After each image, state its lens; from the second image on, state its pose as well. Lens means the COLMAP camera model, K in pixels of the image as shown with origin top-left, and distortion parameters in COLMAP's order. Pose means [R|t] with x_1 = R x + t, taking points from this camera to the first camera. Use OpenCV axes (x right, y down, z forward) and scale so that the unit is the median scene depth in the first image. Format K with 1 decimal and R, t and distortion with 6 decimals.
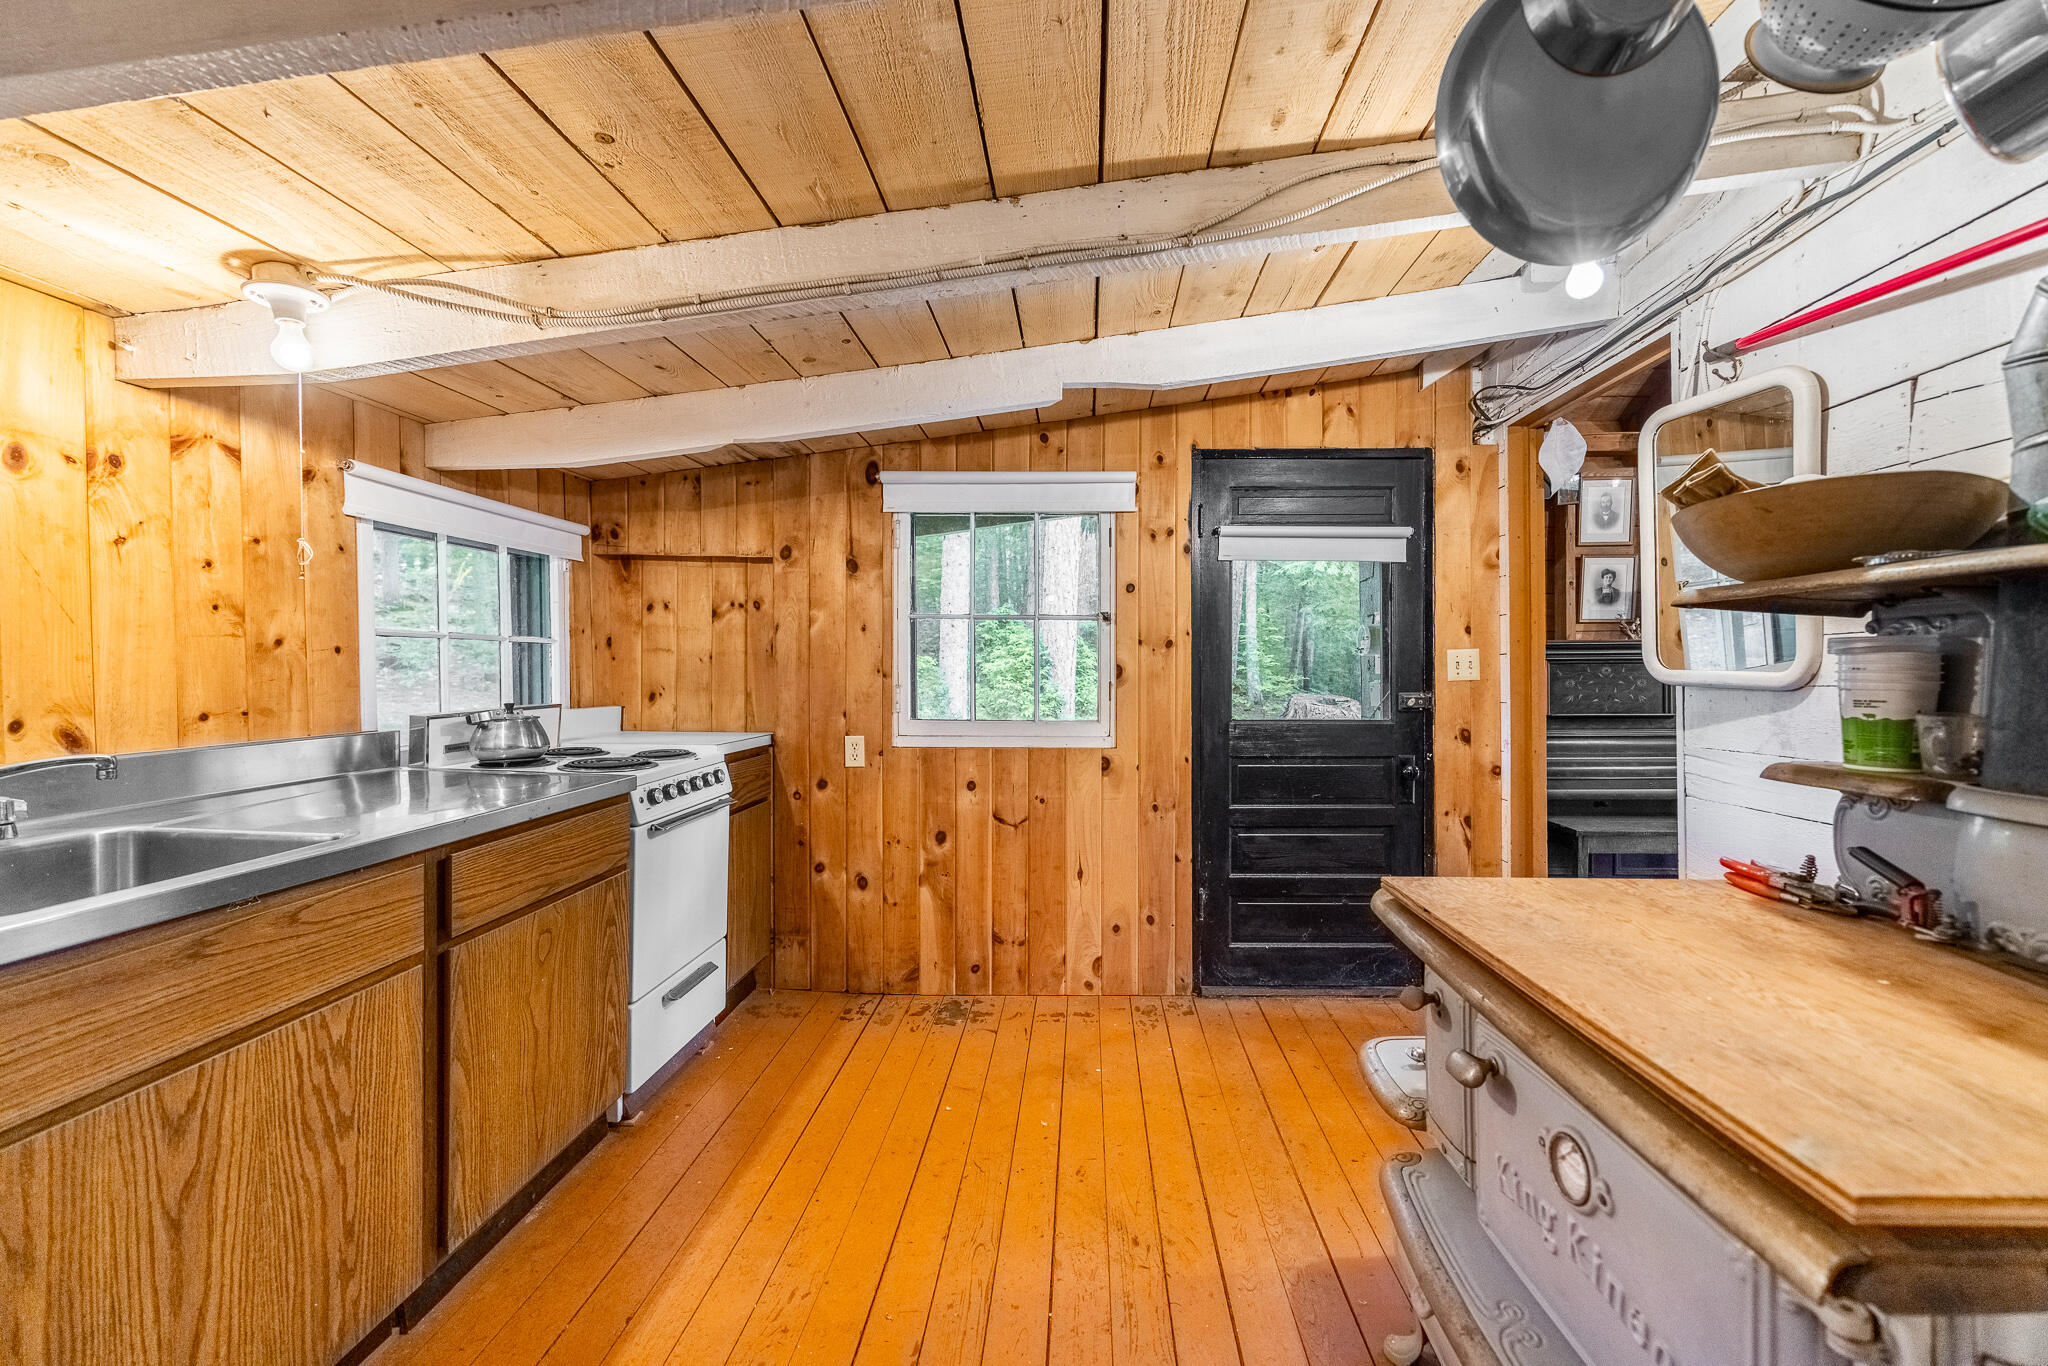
lens RADIAL K [[833.5, 0, 1100.5], [0, 833.5, 674.5], [0, 0, 1]] dist [0.000177, -0.000057]
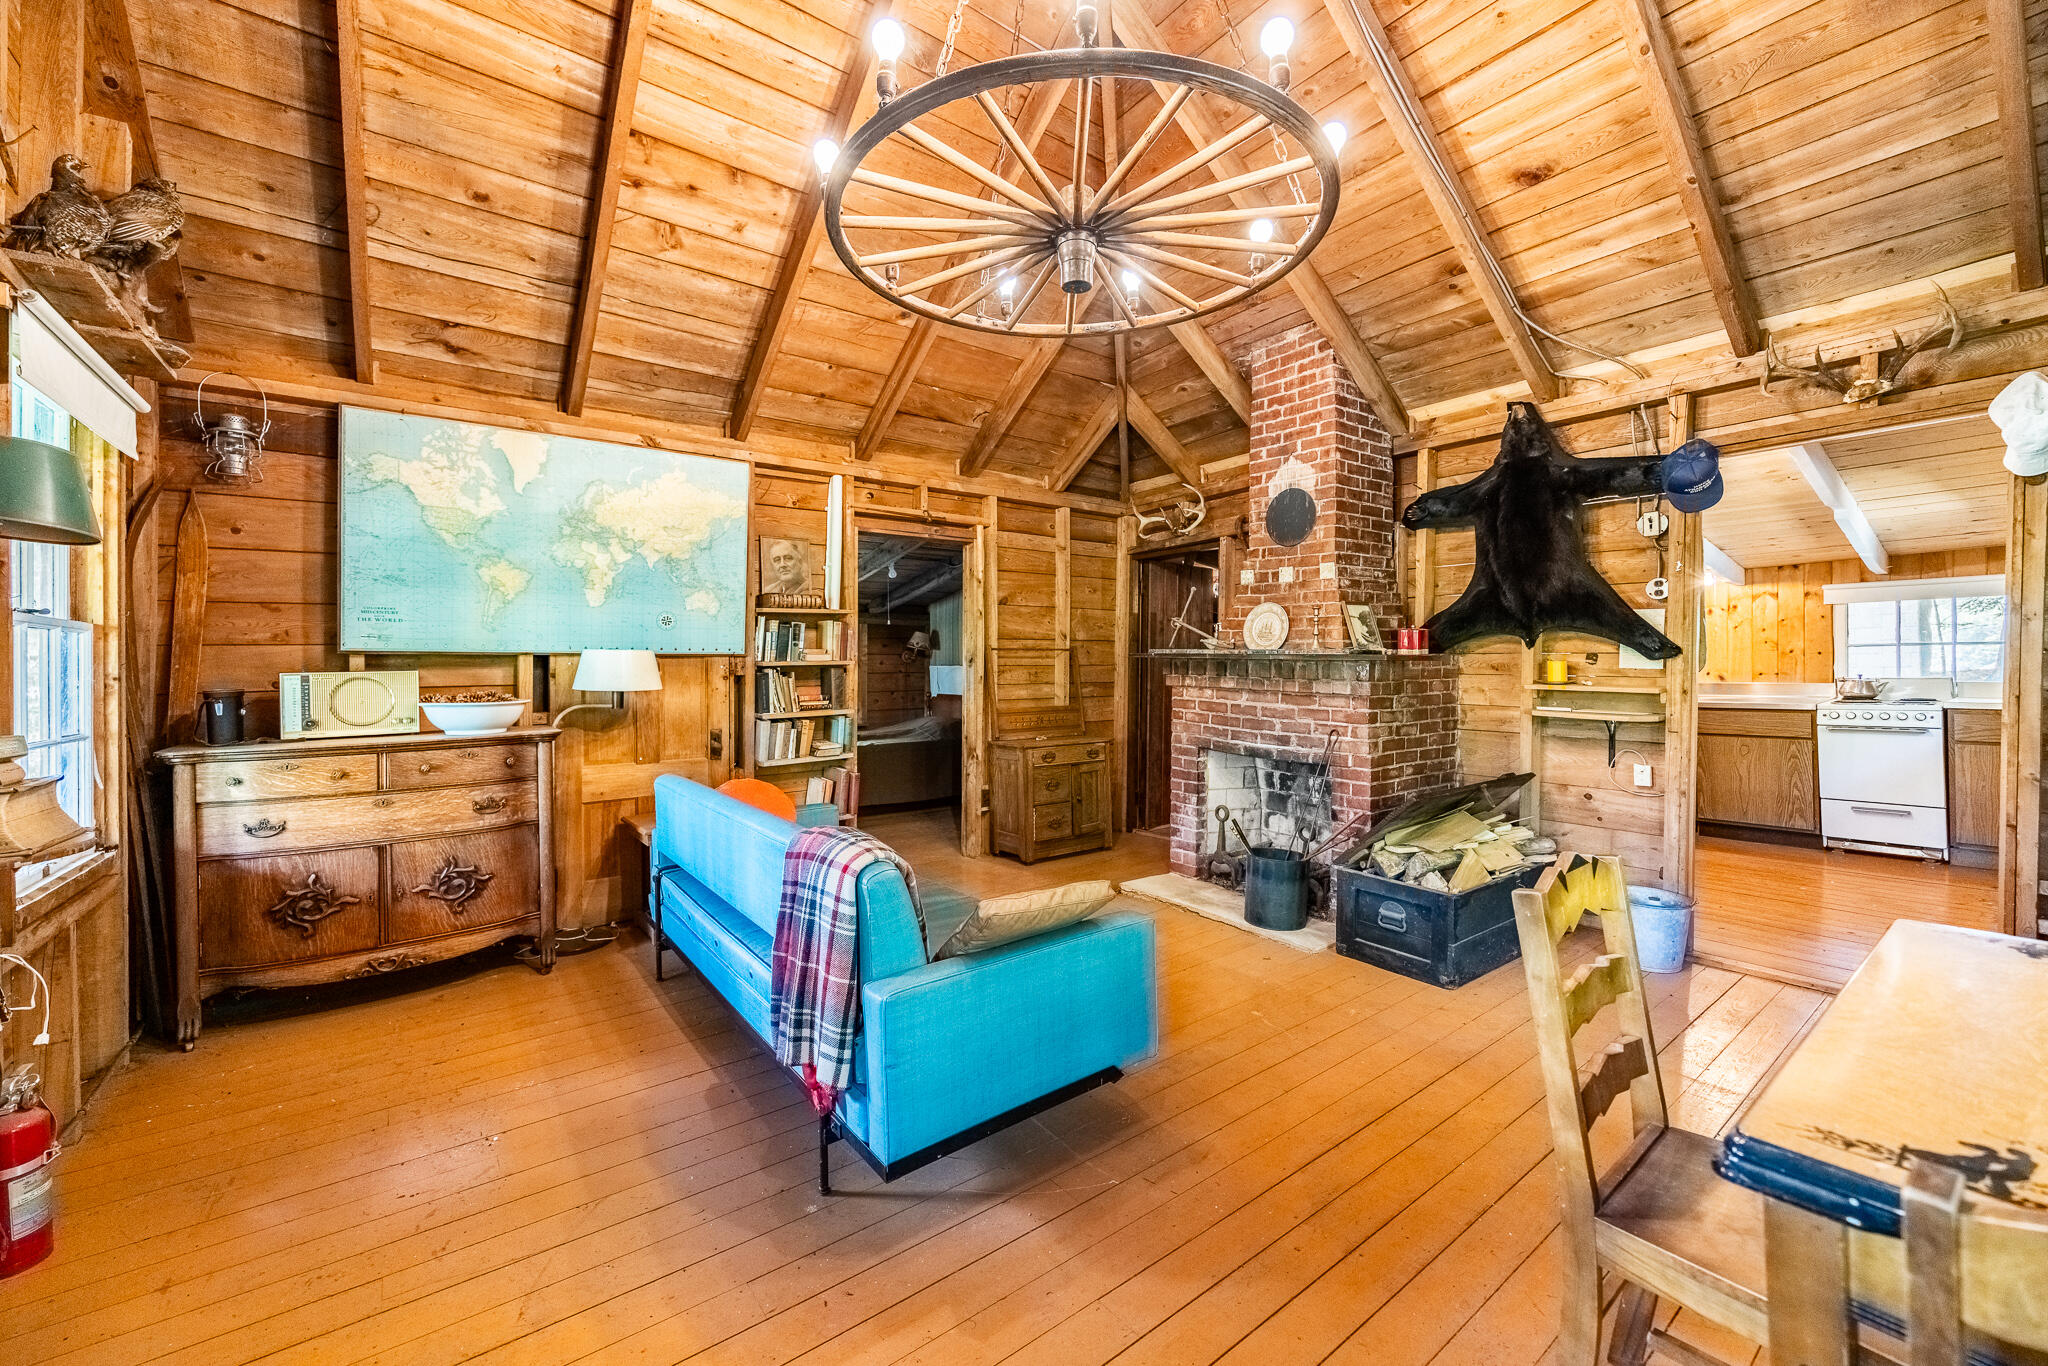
lens RADIAL K [[806.0, 0, 1043.1], [0, 806.0, 669.7], [0, 0, 1]] dist [0.000485, -0.000032]
pose [[-0.801699, 0.014585, -0.597550, 3.618149], [0.006364, 0.999854, 0.015867, -0.044064], [0.597694, 0.008918, -0.801675, 2.074754]]
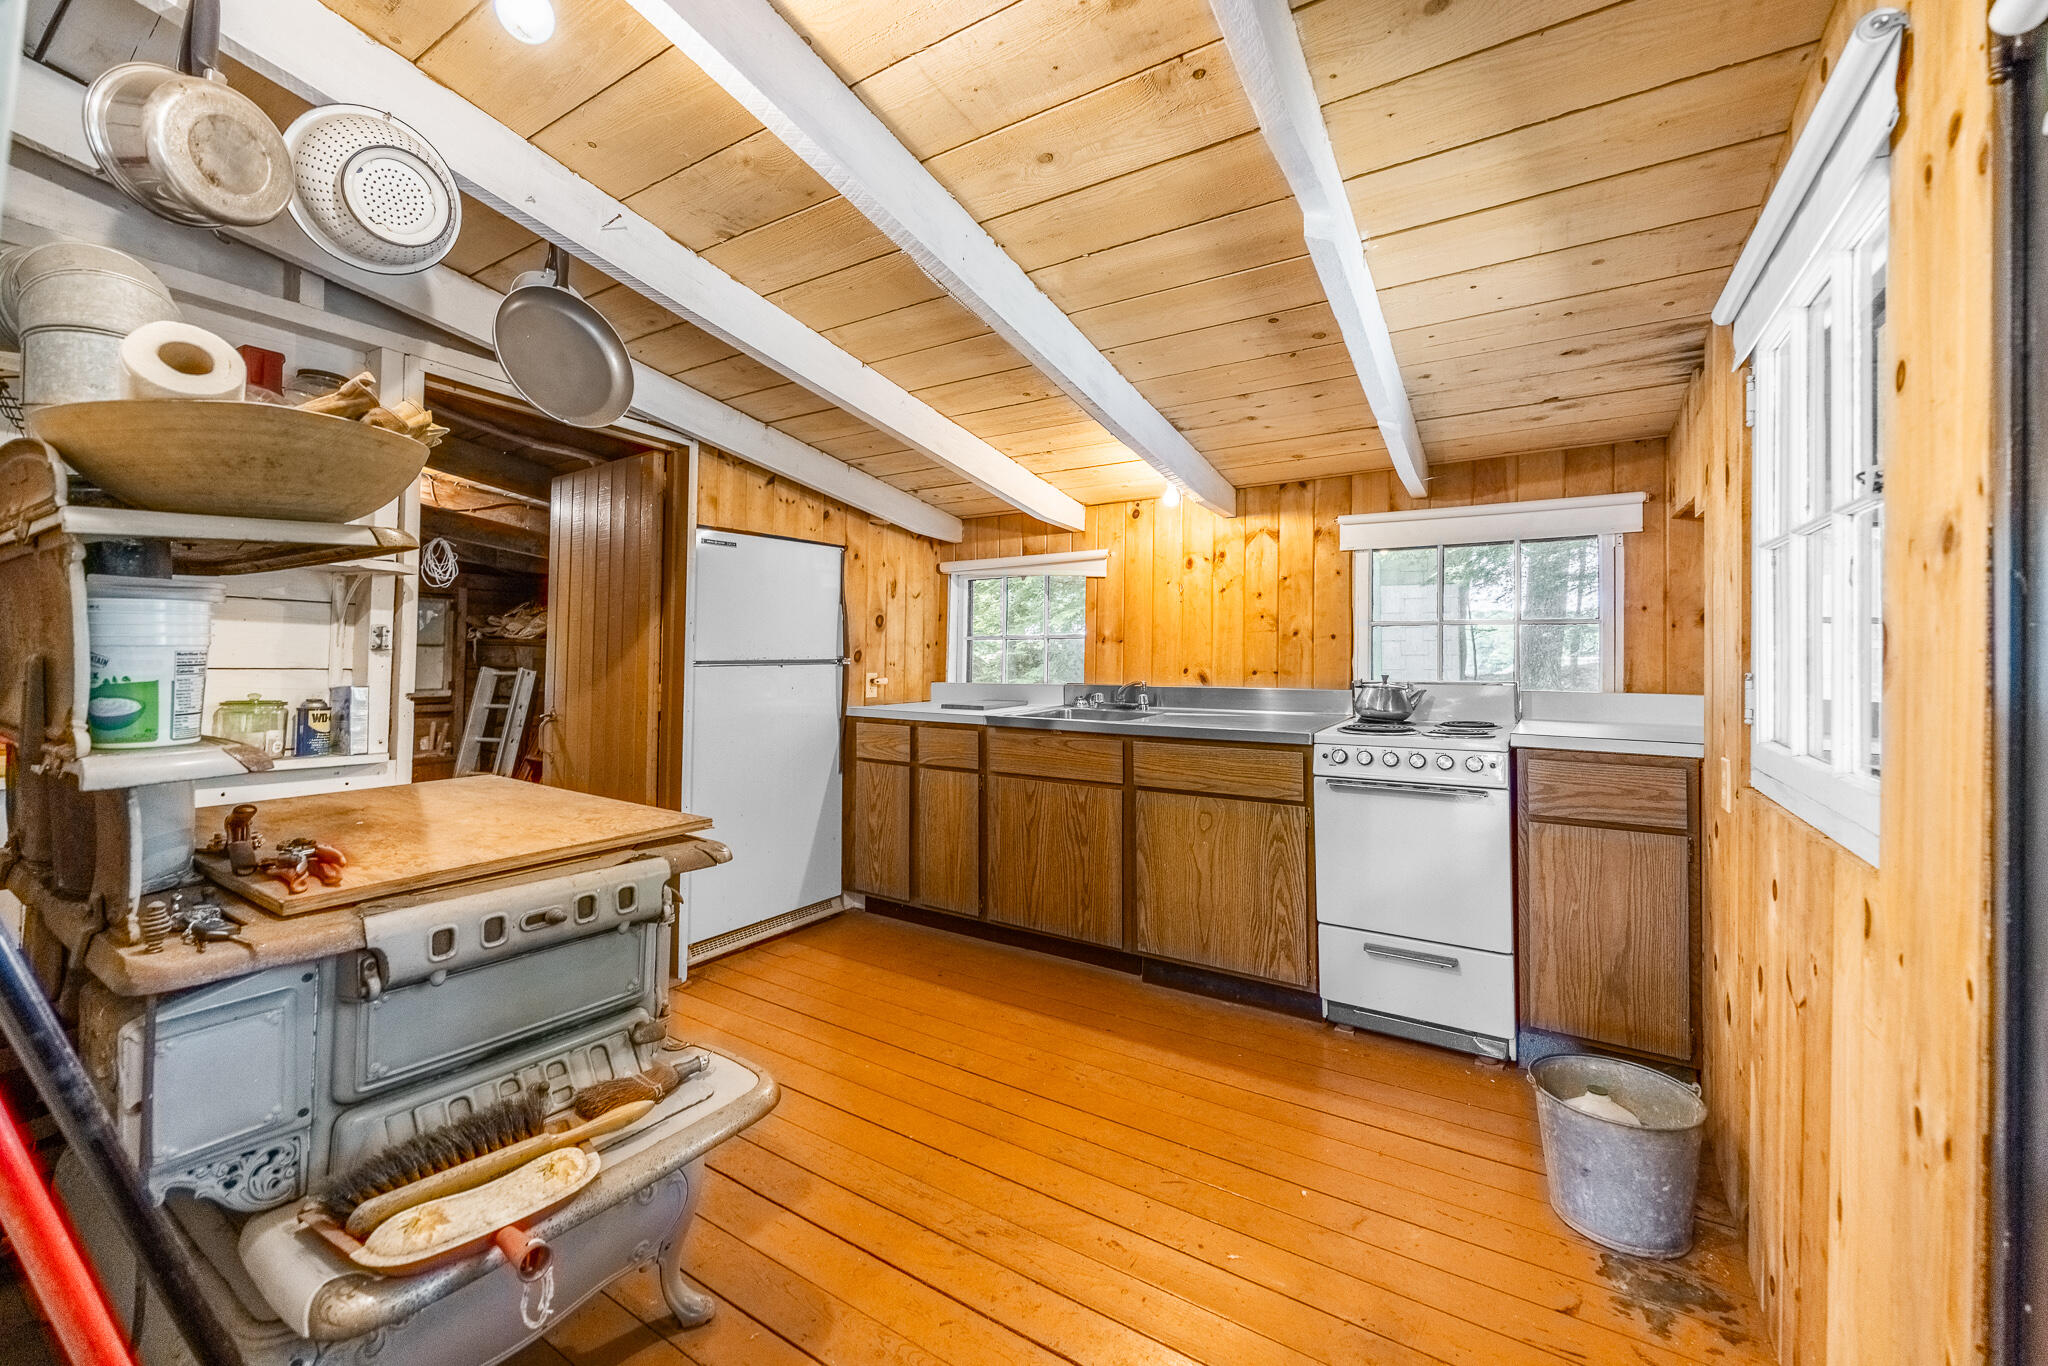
lens RADIAL K [[818.4, 0, 1024.1], [0, 818.4, 646.9], [0, 0, 1]] dist [0.001034, 0.000038]
pose [[-0.555160, -0.013124, -0.831640, 0.920088], [-0.016735, 0.999849, -0.004608, 0.008338], [0.831575, 0.011359, -0.555296, 1.768035]]
